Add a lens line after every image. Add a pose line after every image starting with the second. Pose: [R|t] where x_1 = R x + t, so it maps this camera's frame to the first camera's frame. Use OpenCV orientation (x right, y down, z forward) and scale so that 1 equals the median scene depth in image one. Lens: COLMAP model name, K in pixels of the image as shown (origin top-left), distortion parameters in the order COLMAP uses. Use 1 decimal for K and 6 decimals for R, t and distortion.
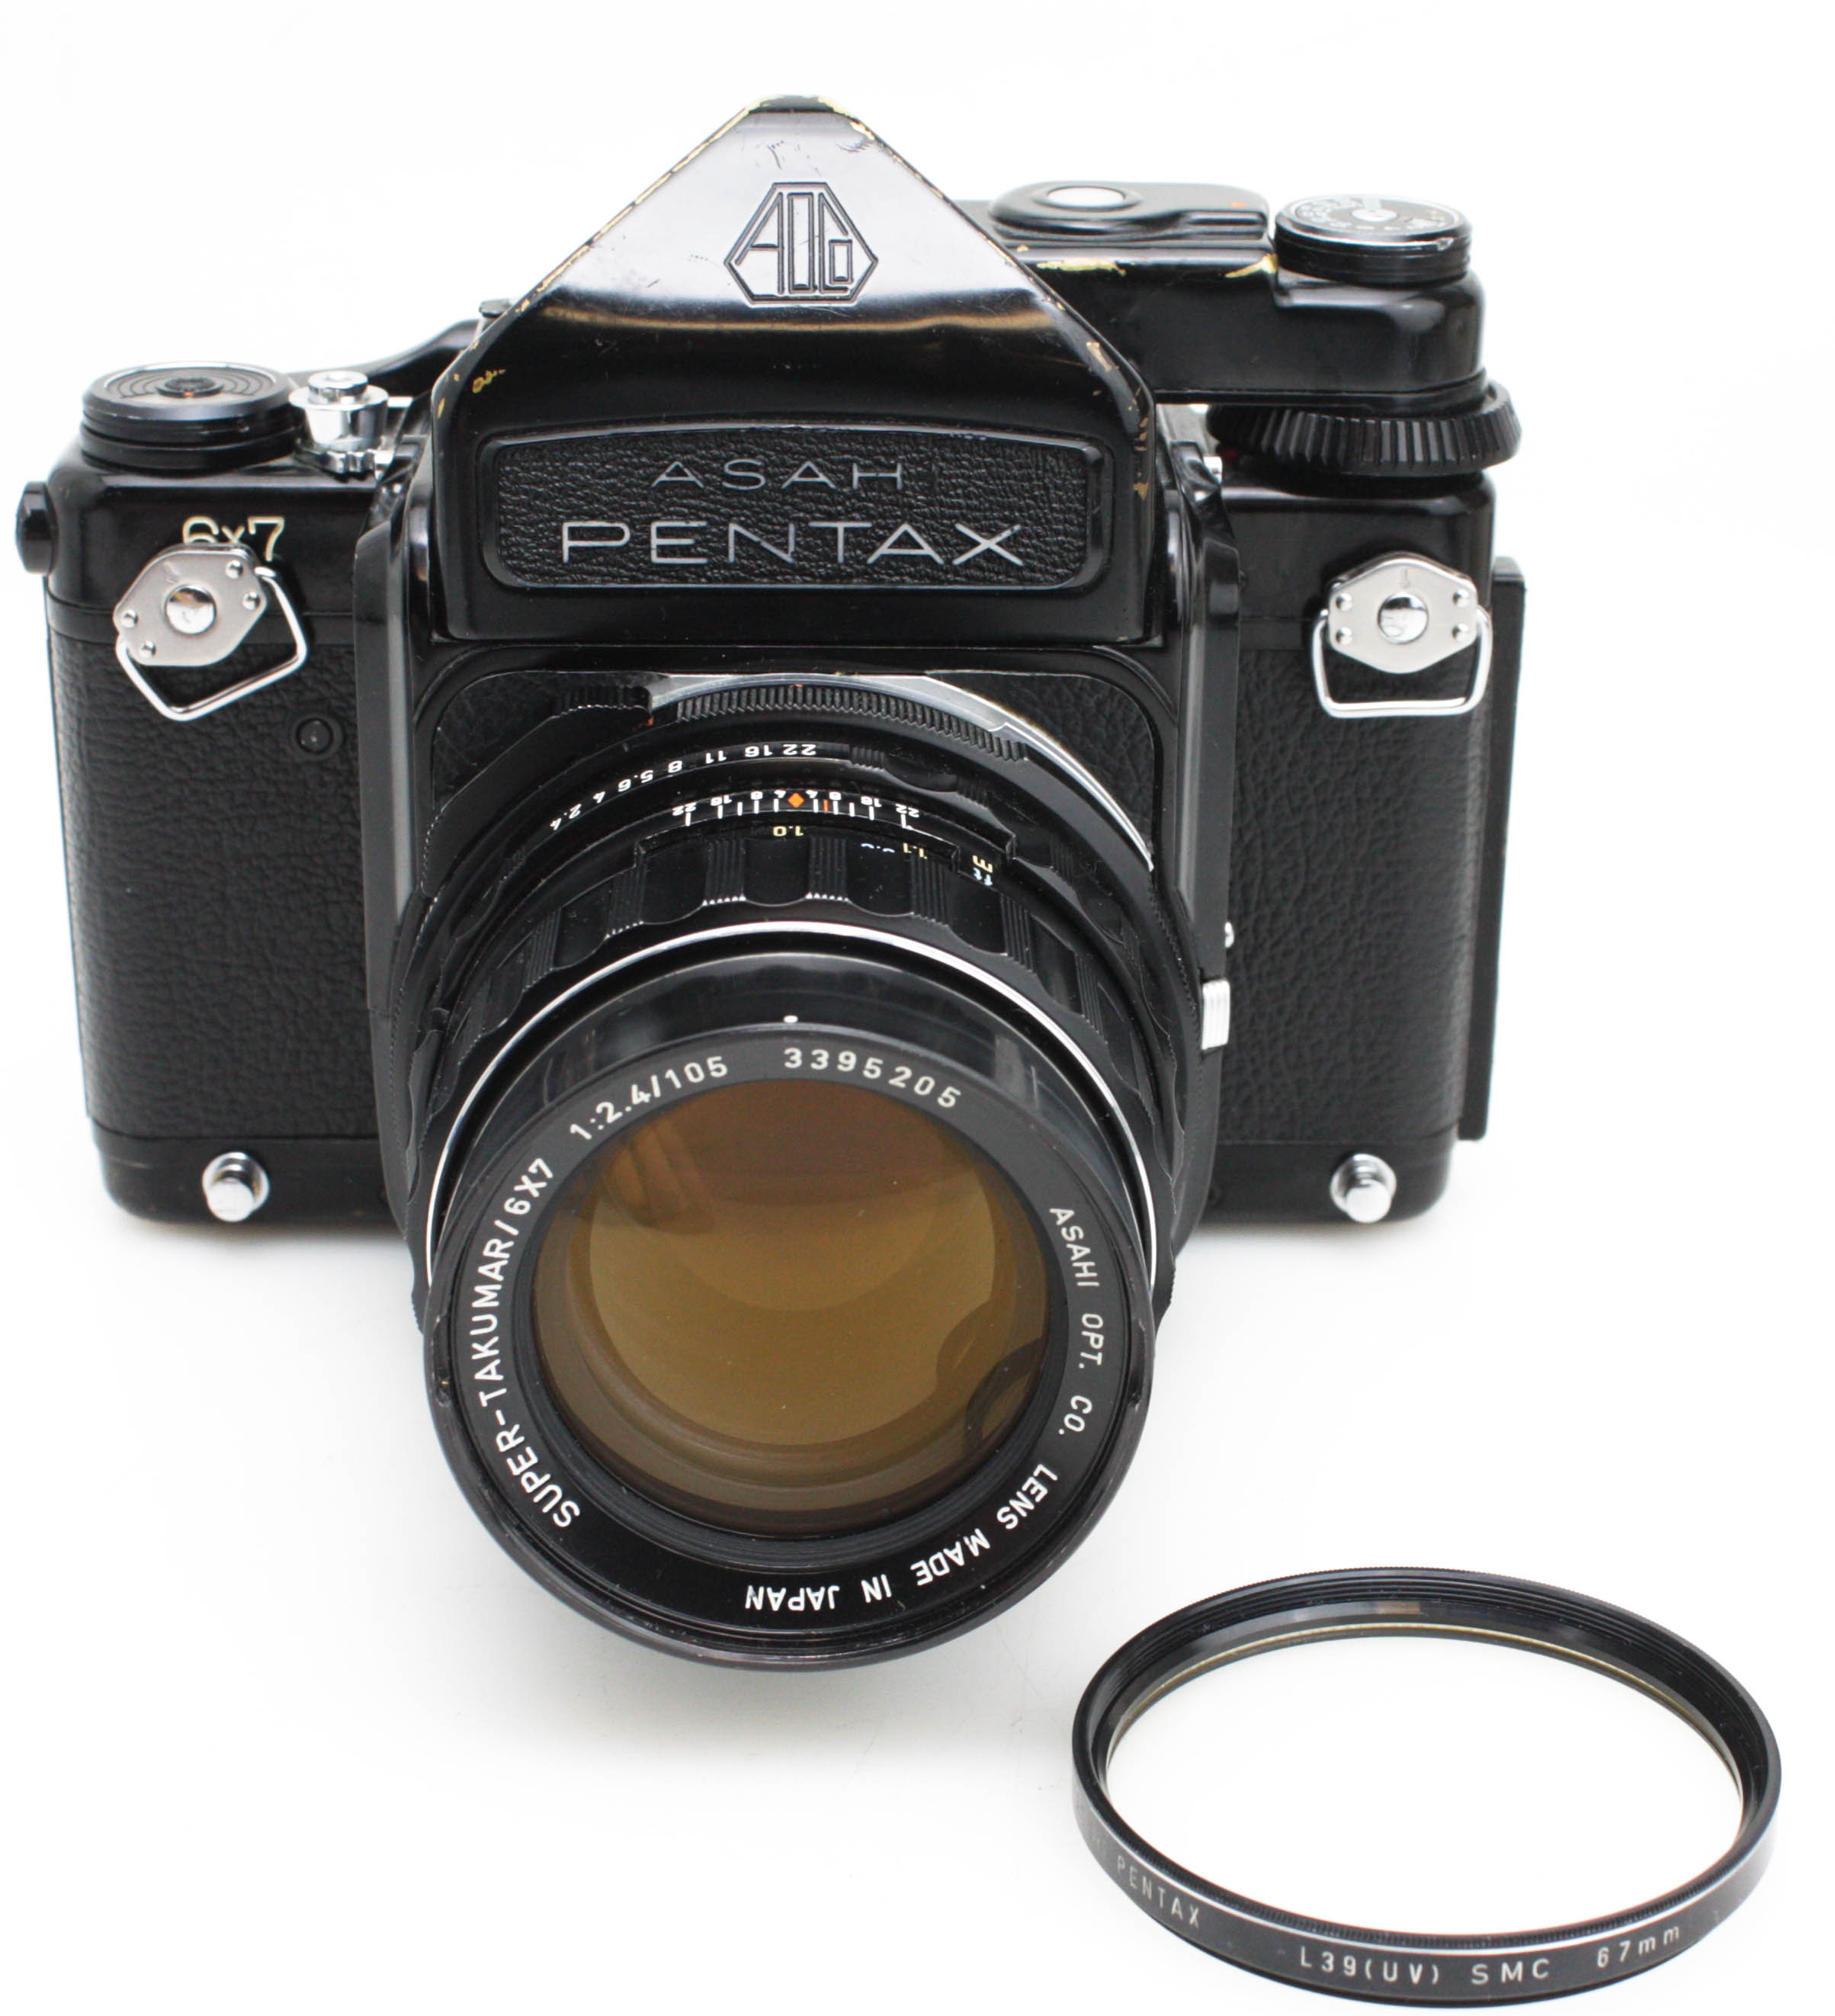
lens RADIAL K [[3595.3, 0, 917.5], [0, 3595.3, 1008.0], [0, 0, 1]] dist [-0.033823, -0.074169]
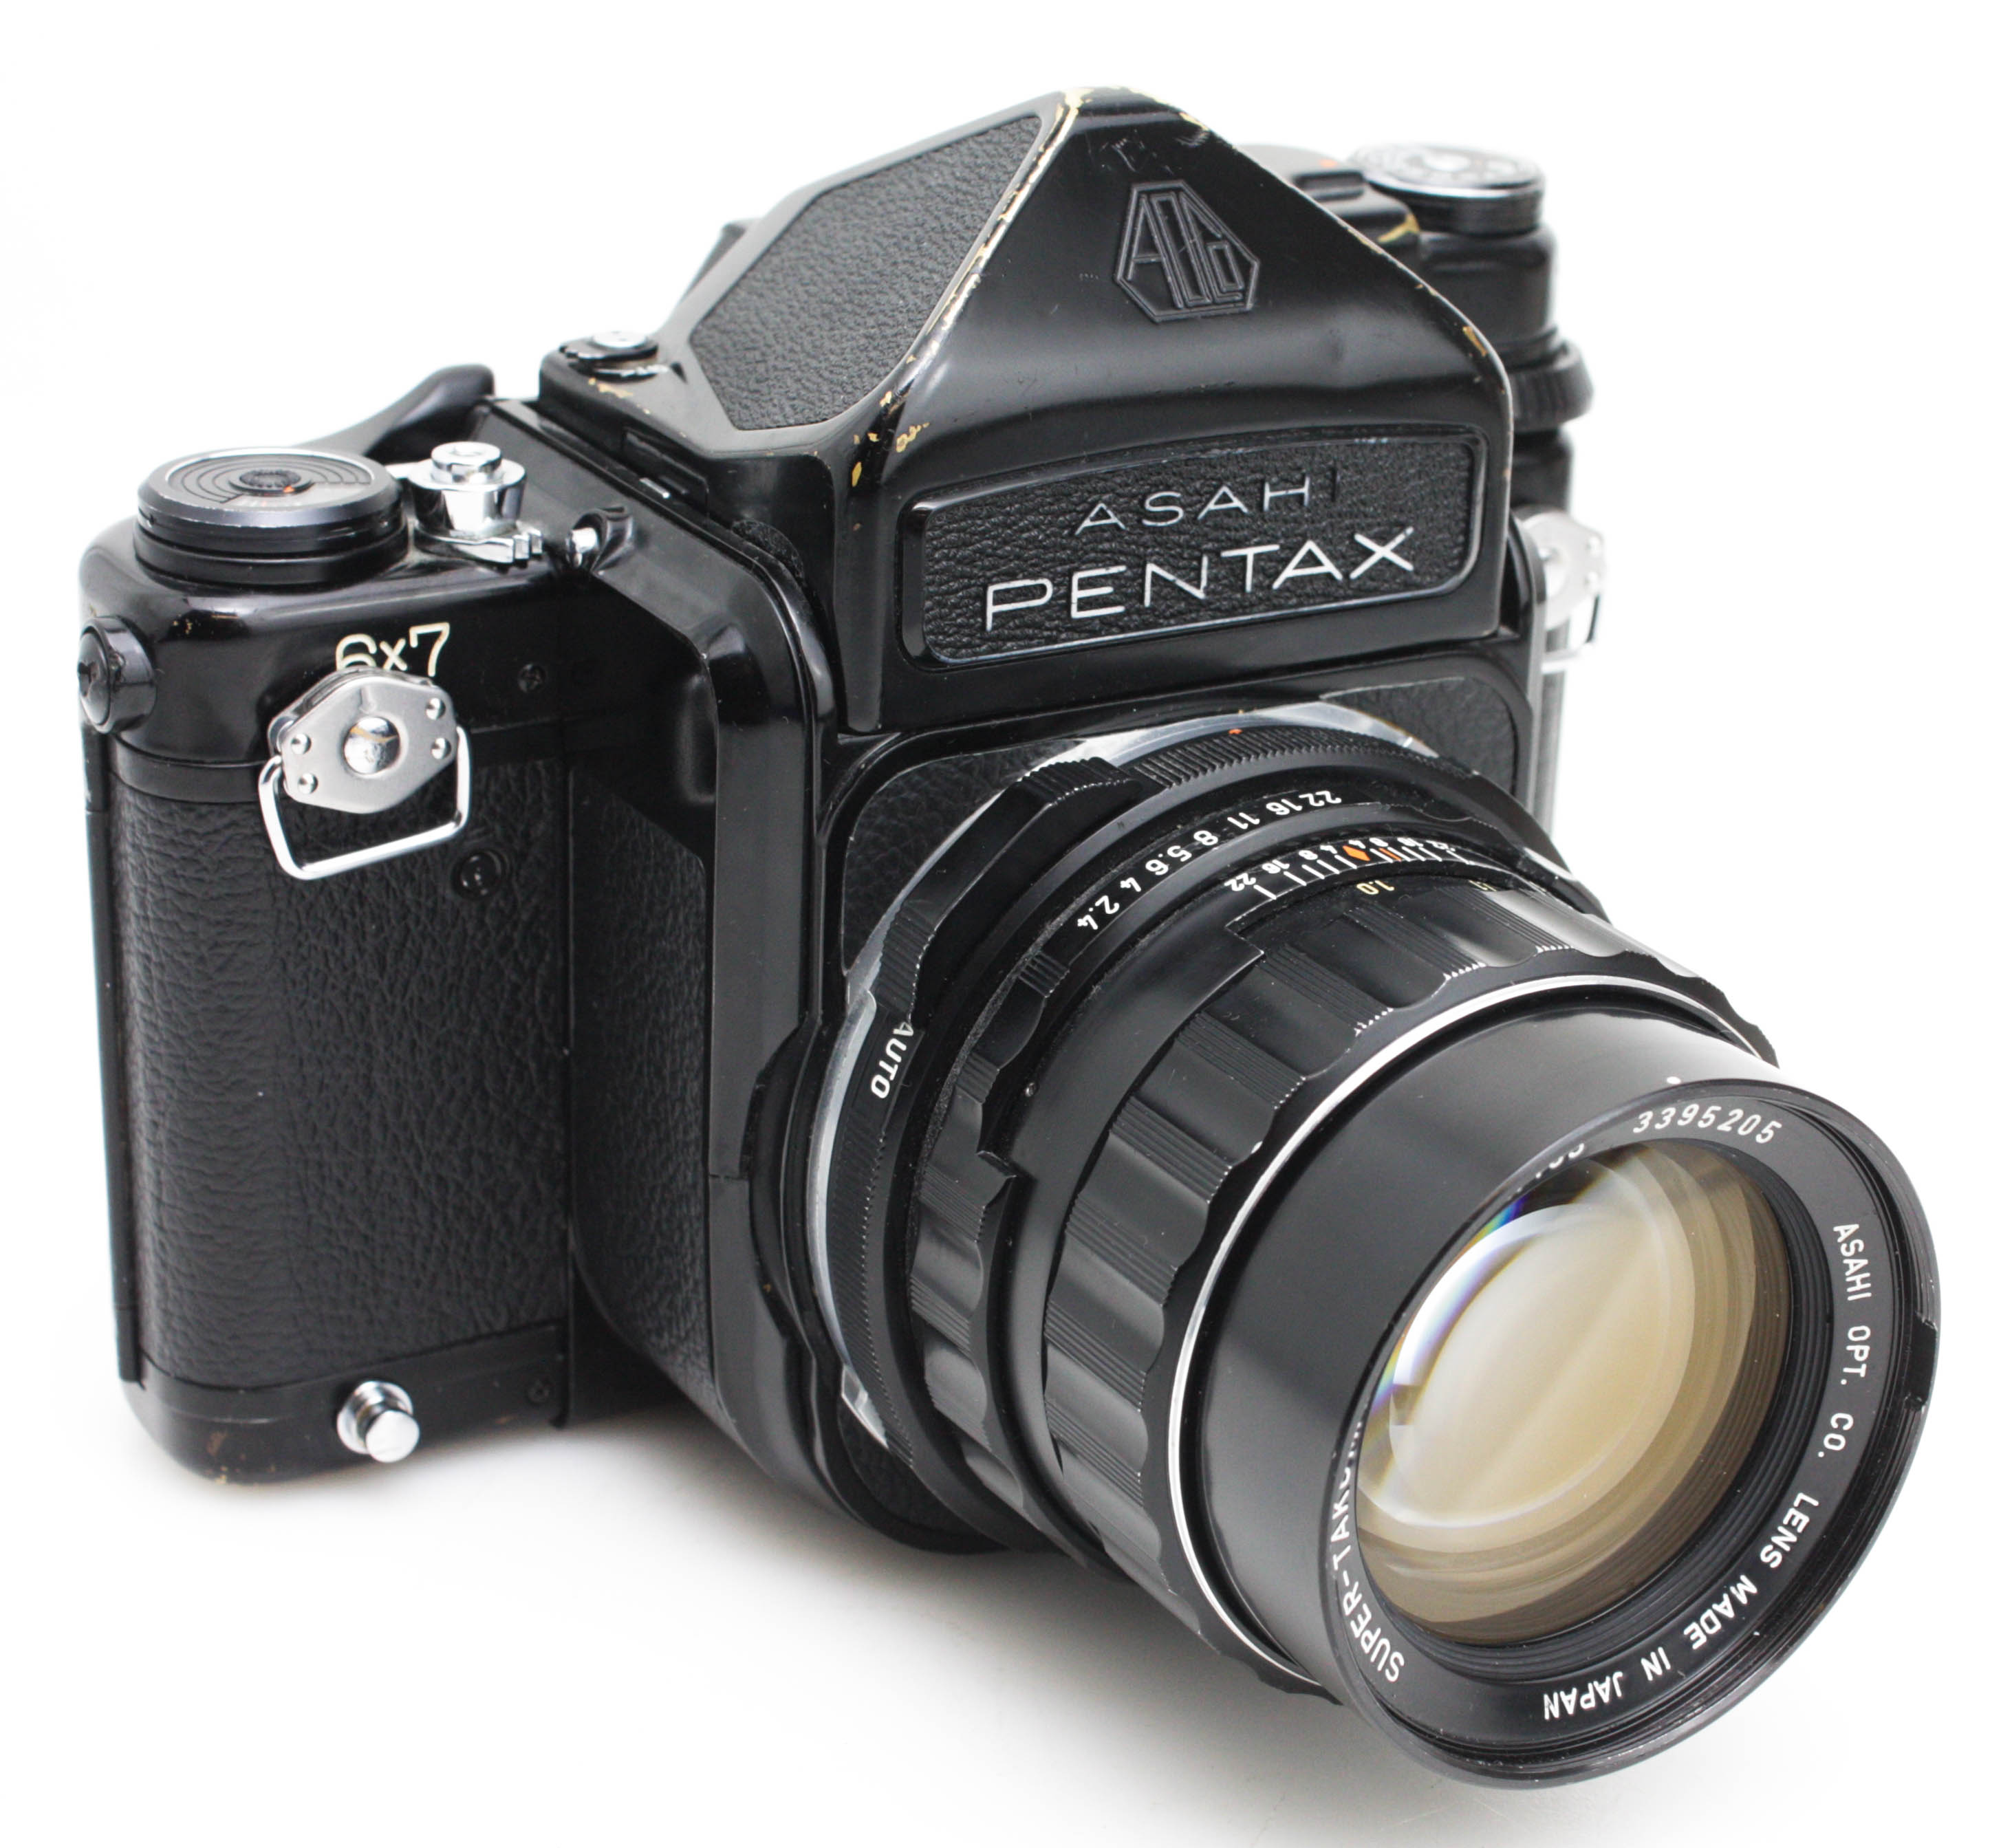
lens RADIAL K [[3931.6, 0, 1006.0], [0, 3931.6, 924.0], [0, 0, 1]] dist [-0.046568, 0.119811]
pose [[0.881687, -0.164400, 0.442268, -0.531244], [0.166807, 0.985412, 0.033758, -0.084213], [-0.441366, 0.044009, 0.896247, 0.131826]]
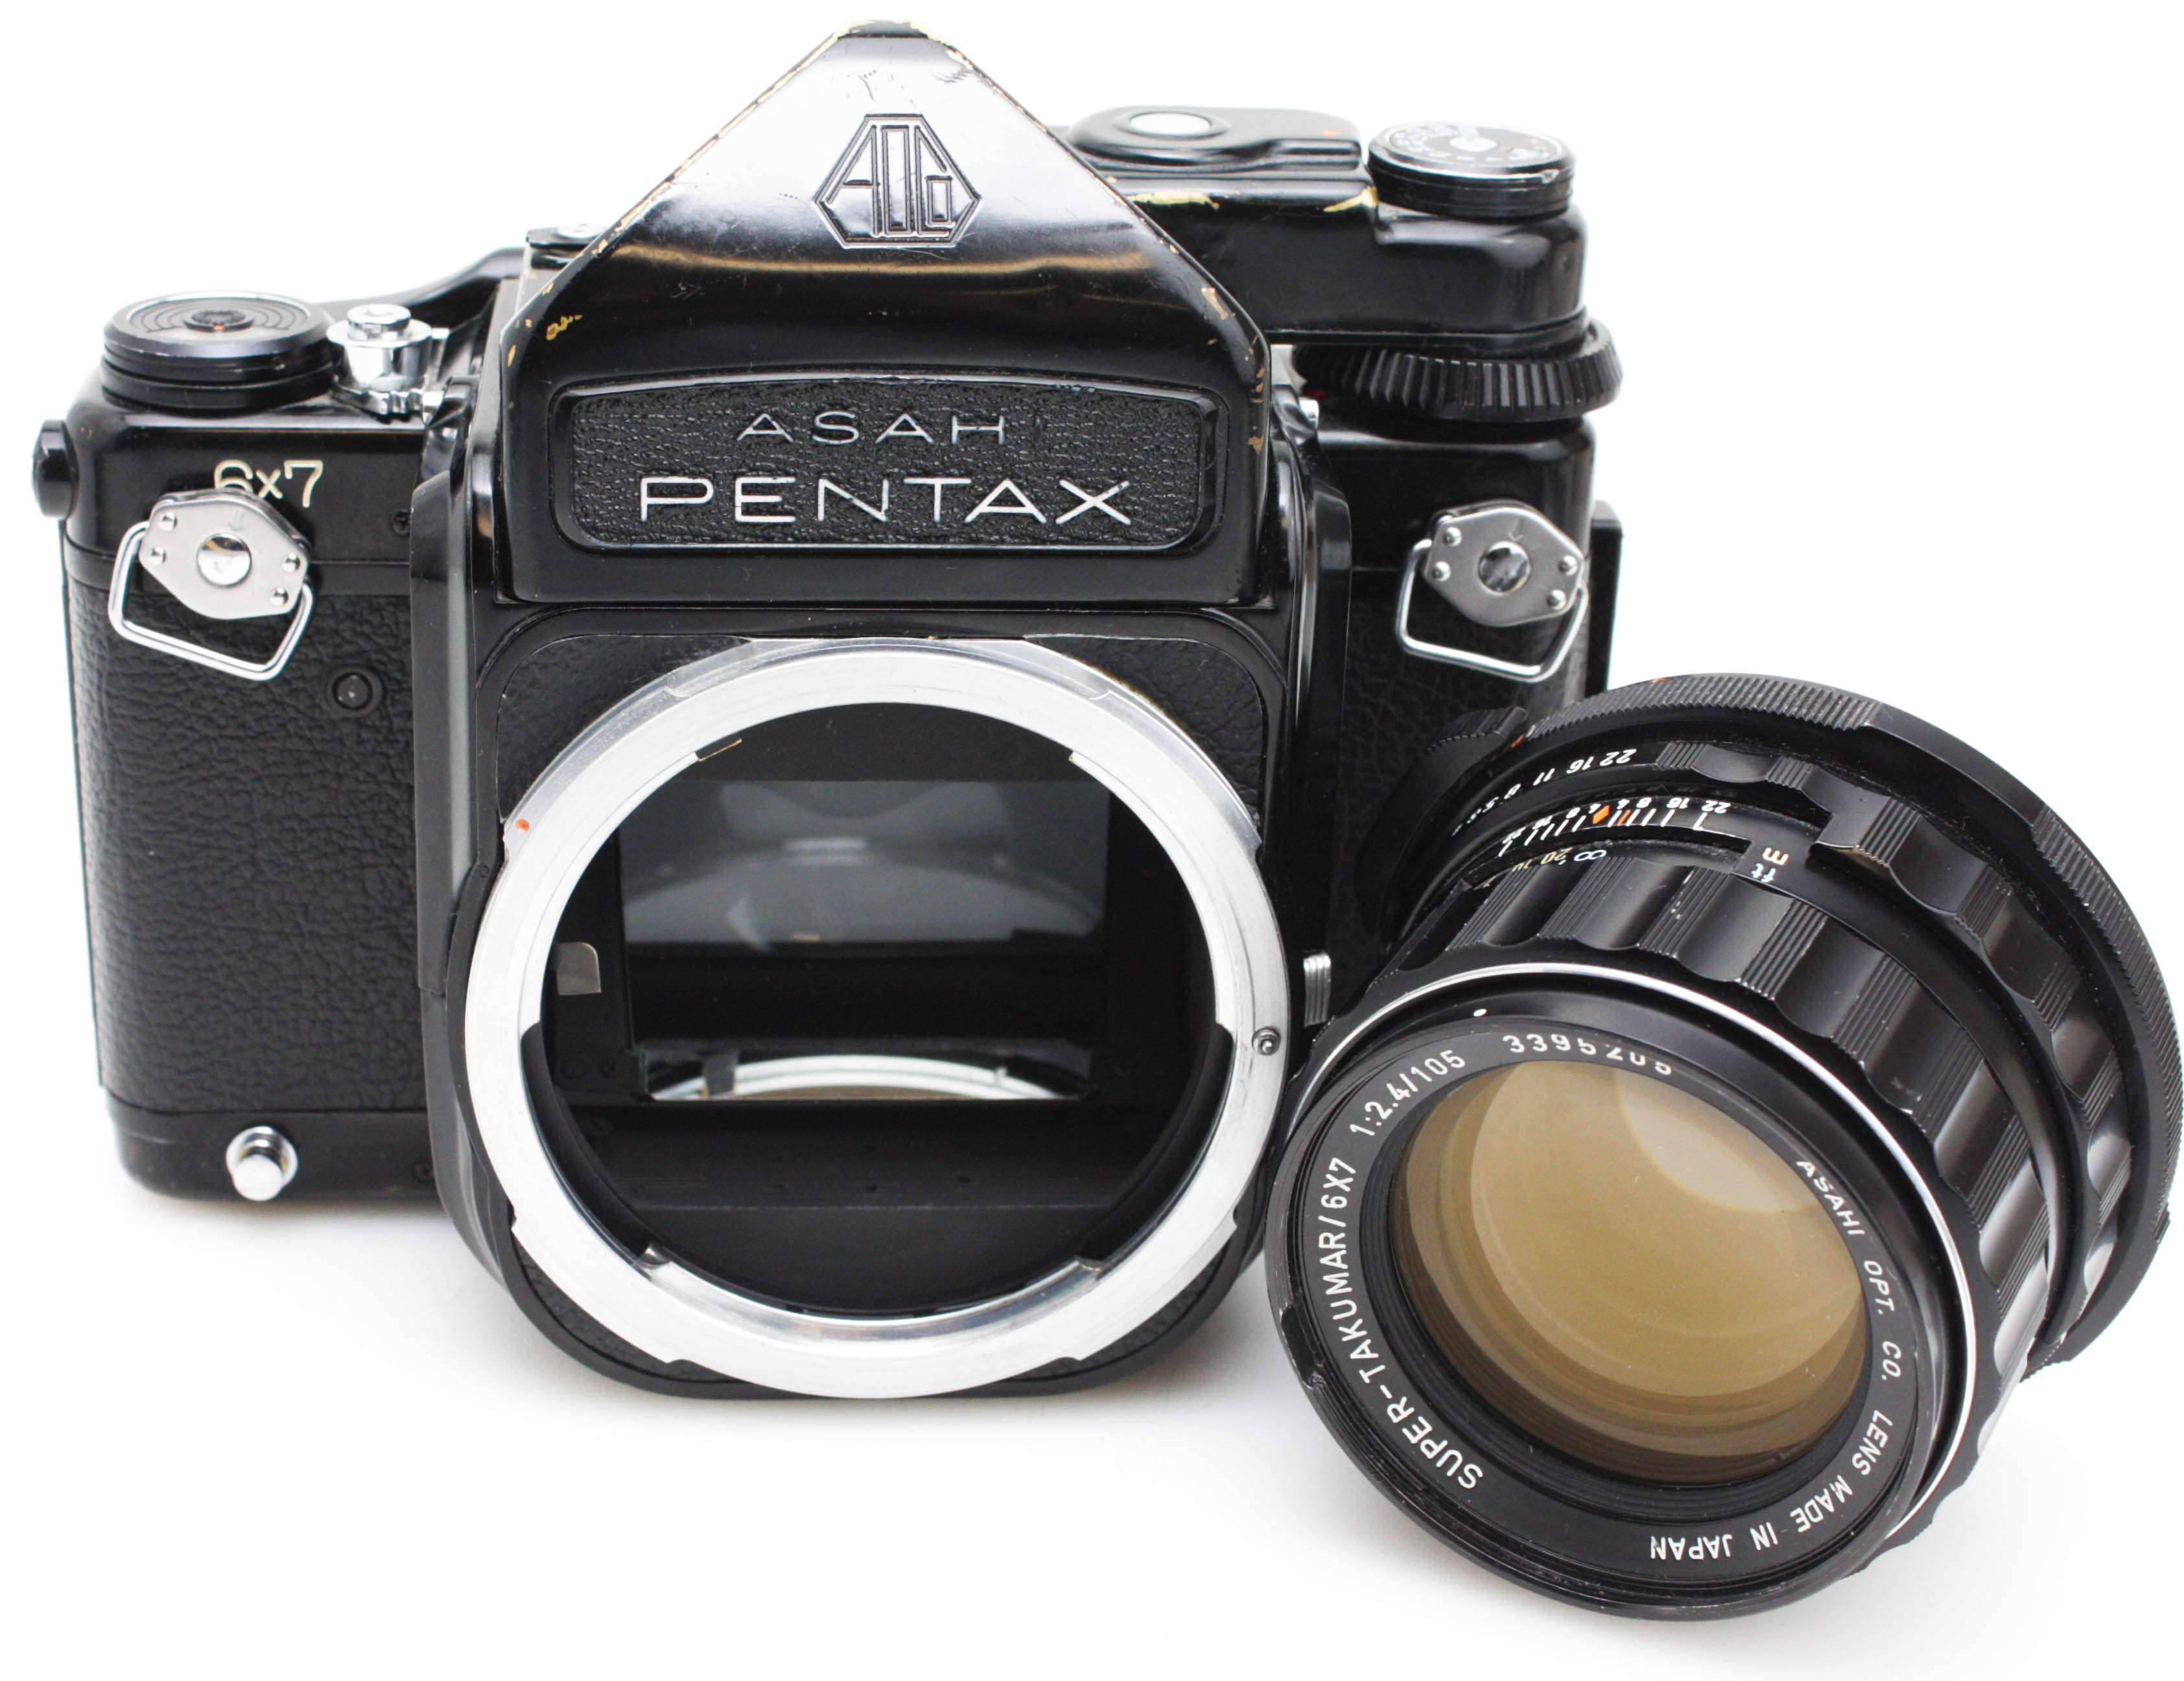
lens RADIAL K [[3510.6, 0, 924.9], [0, 3510.6, 874.7], [0, 0, 1]] dist [0.002962, -0.089402]
pose [[0.999429, -0.001459, 0.033764, -0.055431], [0.001328, 0.999992, 0.003892, -0.035061], [-0.033770, -0.003845, 0.999422, 0.083388]]
